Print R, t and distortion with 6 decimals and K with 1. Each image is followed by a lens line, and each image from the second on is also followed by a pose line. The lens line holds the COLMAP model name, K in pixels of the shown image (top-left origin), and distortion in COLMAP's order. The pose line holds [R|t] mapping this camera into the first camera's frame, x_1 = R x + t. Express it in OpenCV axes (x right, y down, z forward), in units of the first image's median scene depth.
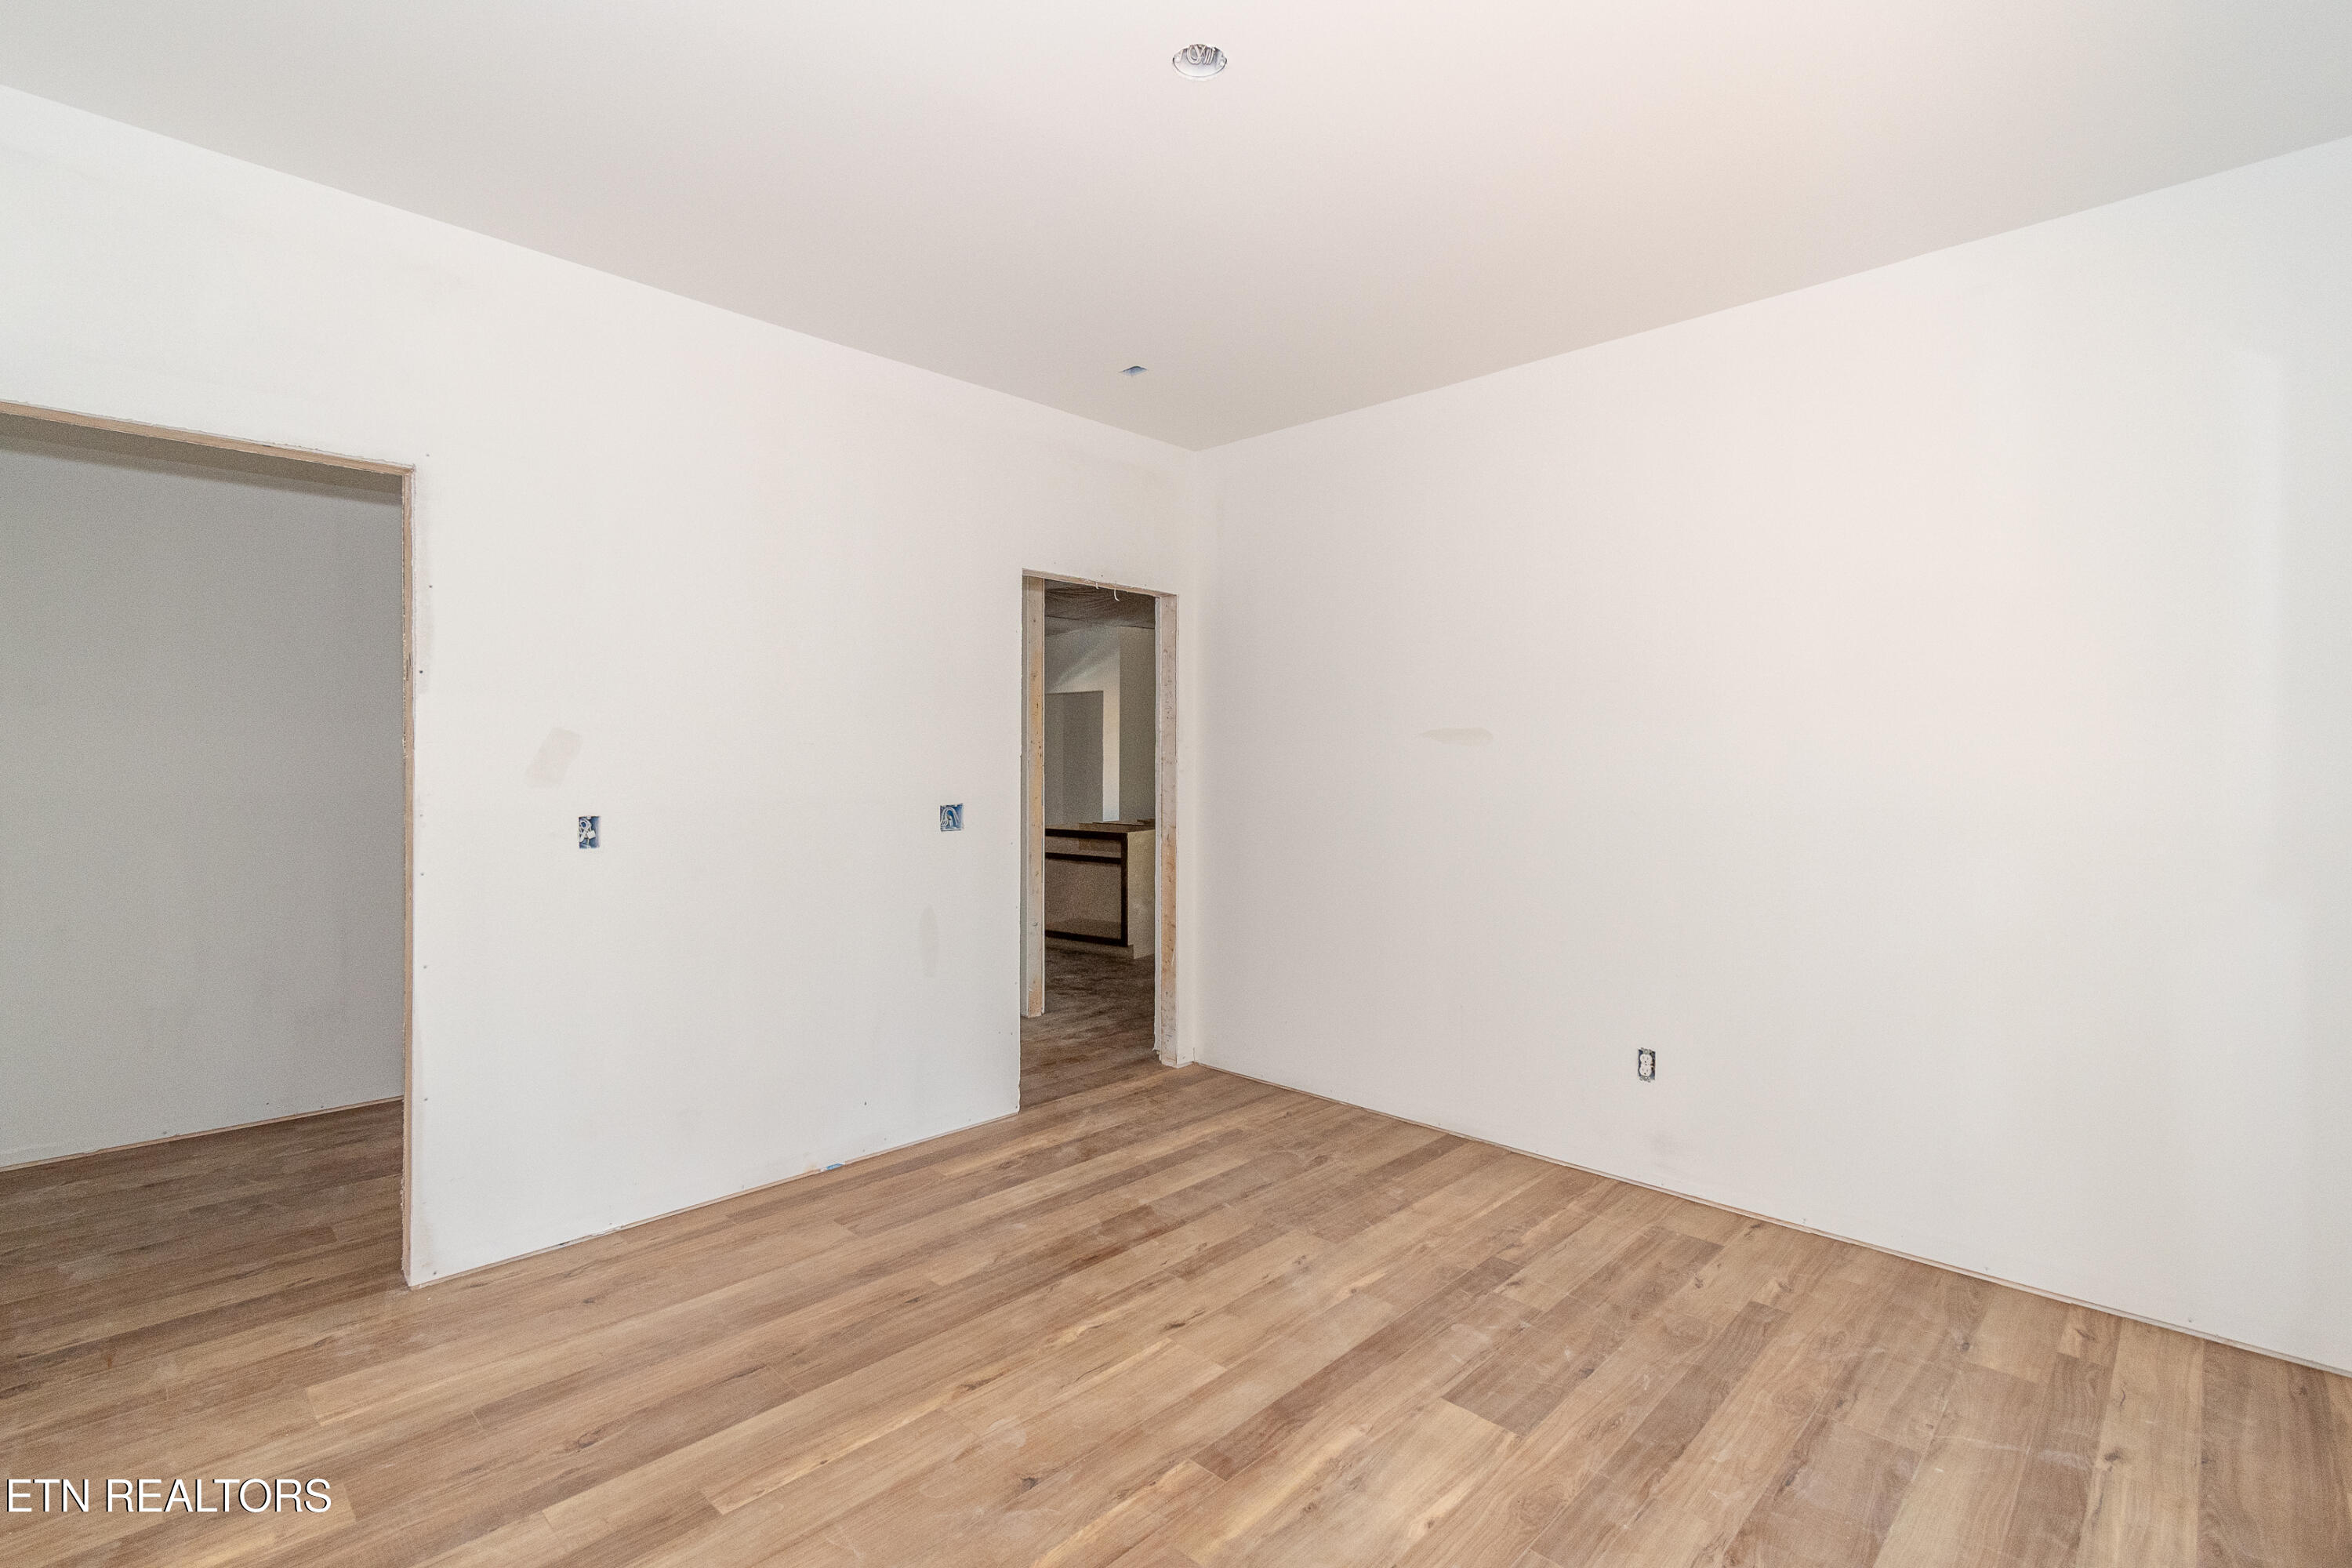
lens RADIAL K [[965.1, 0, 1172.6], [0, 965.1, 774.6], [0, 0, 1]] dist [0.000938, 0.000057]
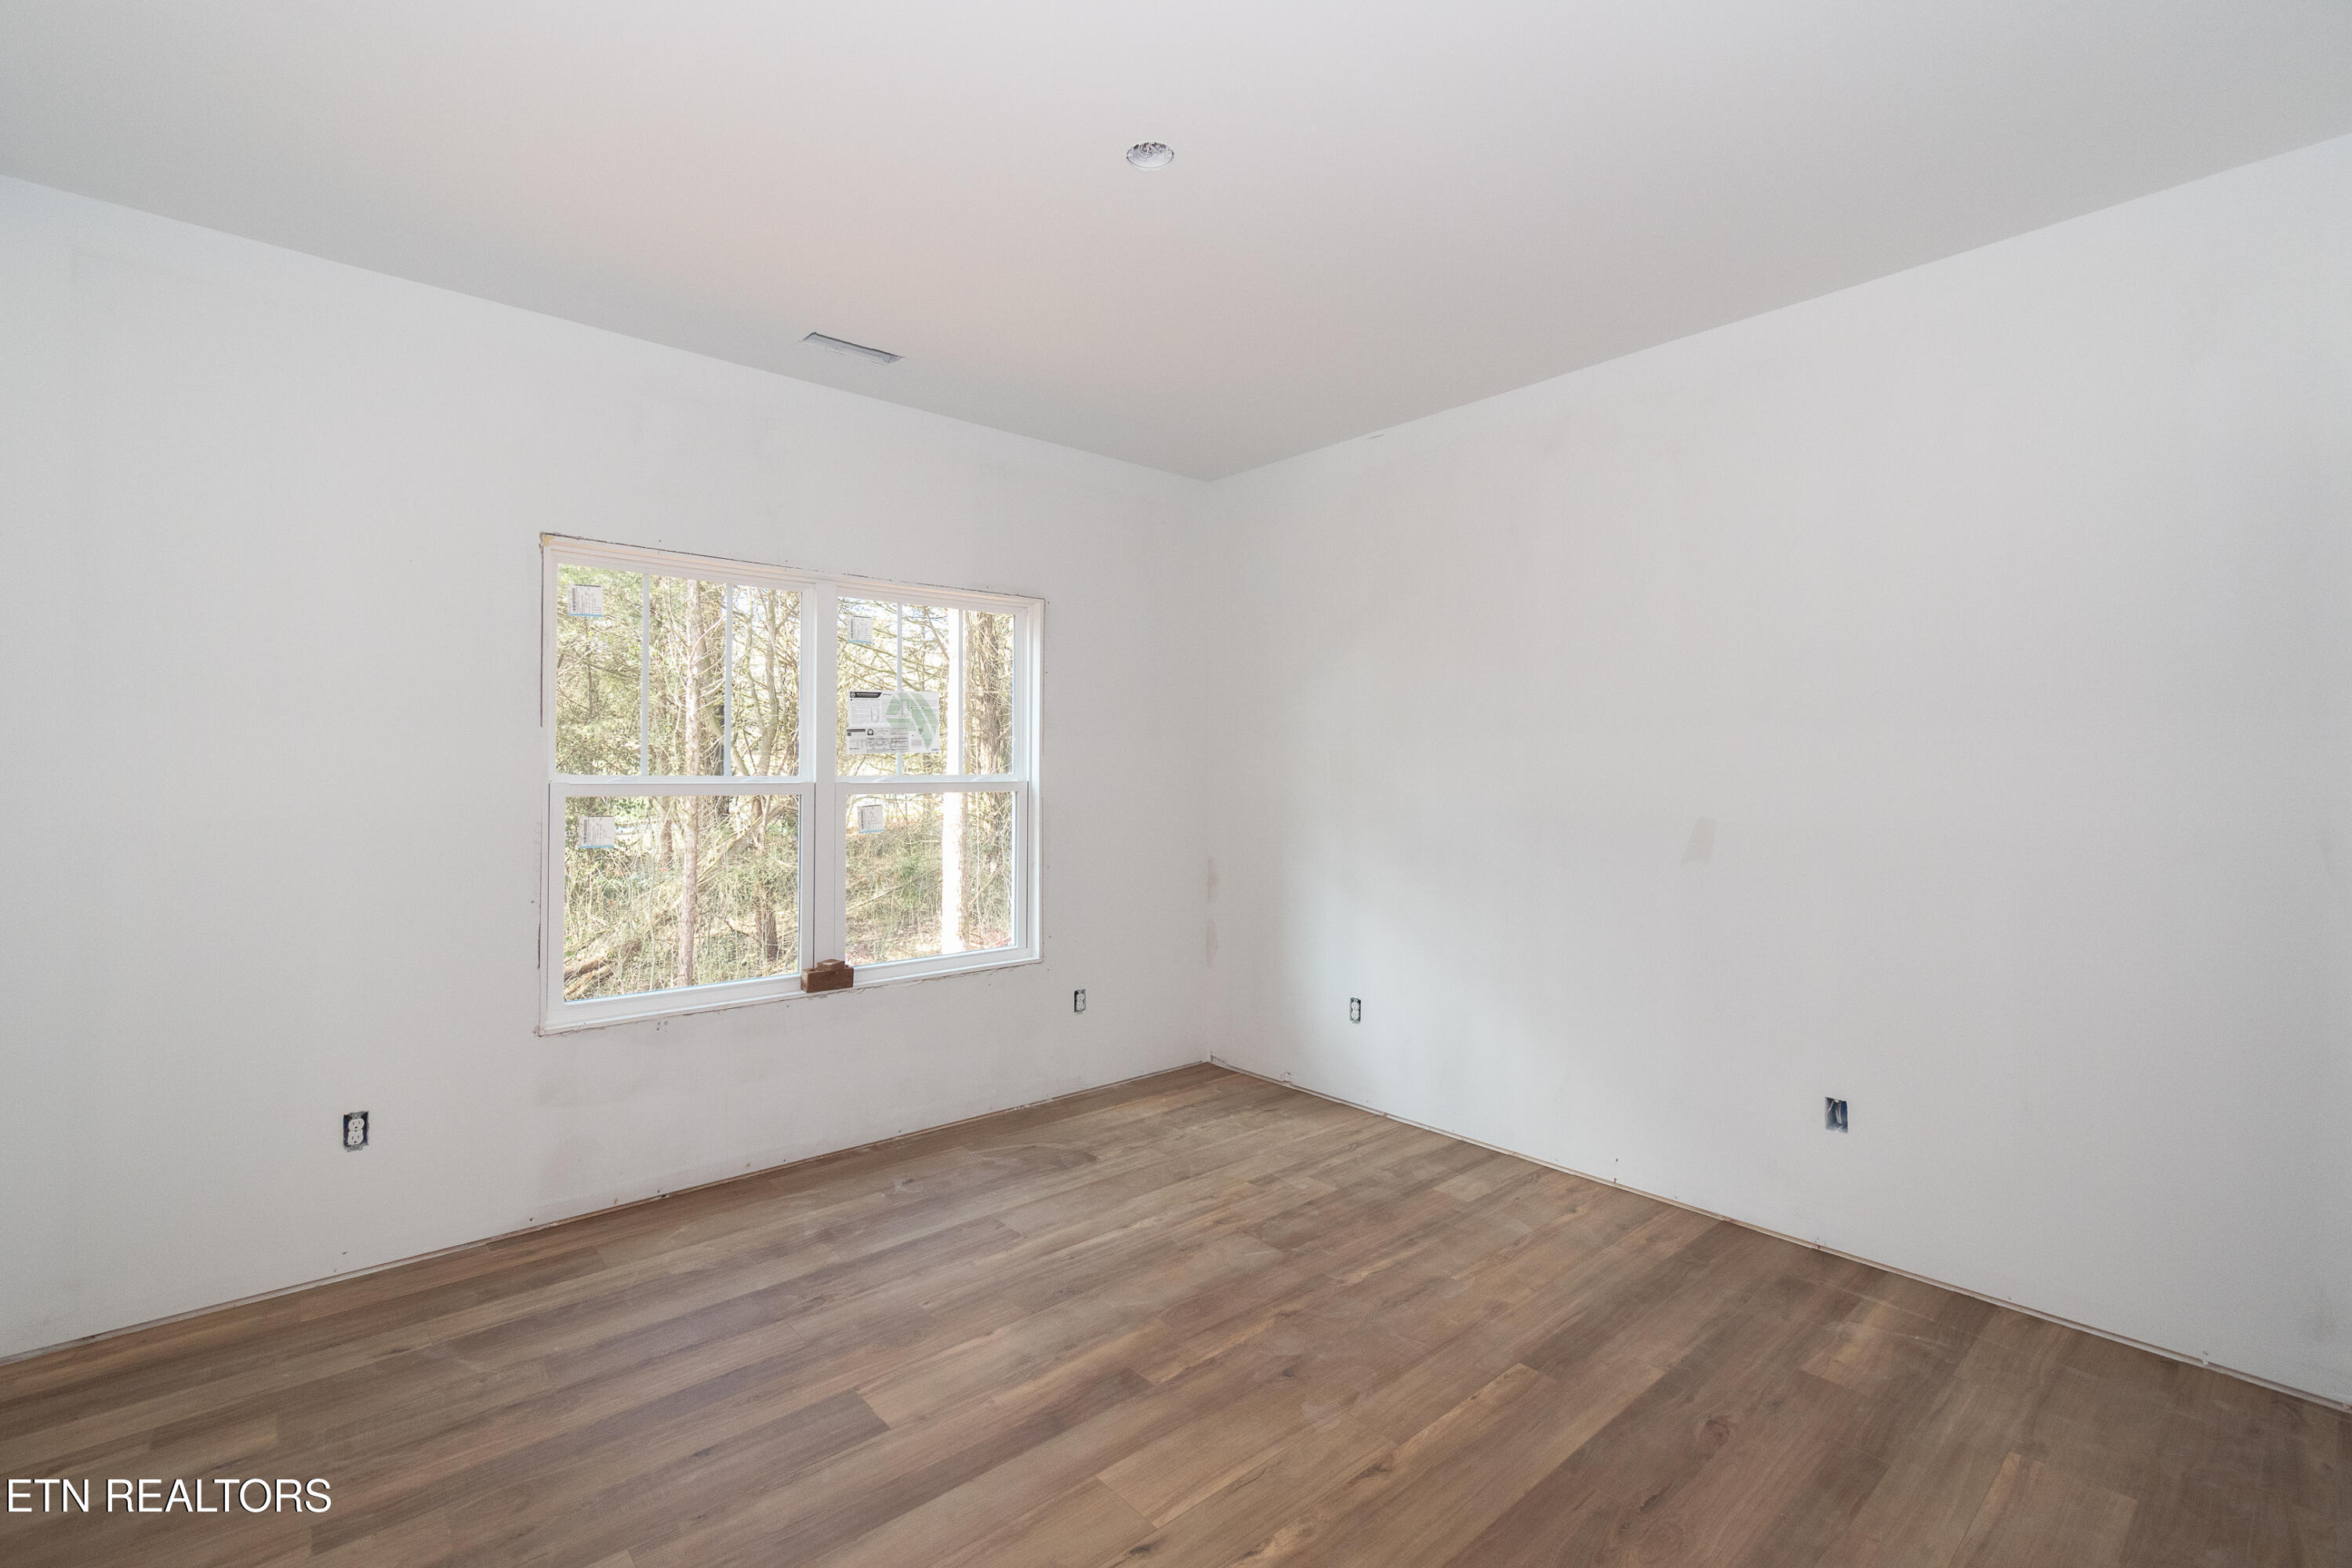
lens RADIAL K [[965.1, 0, 1180.6], [0, 965.1, 774.0], [0, 0, 1]] dist [0.000938, 0.000057]
pose [[-0.997168, -0.005656, 0.074996, -0.092531], [-0.004267, 0.999817, 0.018670, -0.044727], [-0.075088, 0.018297, -0.997009, 2.060711]]
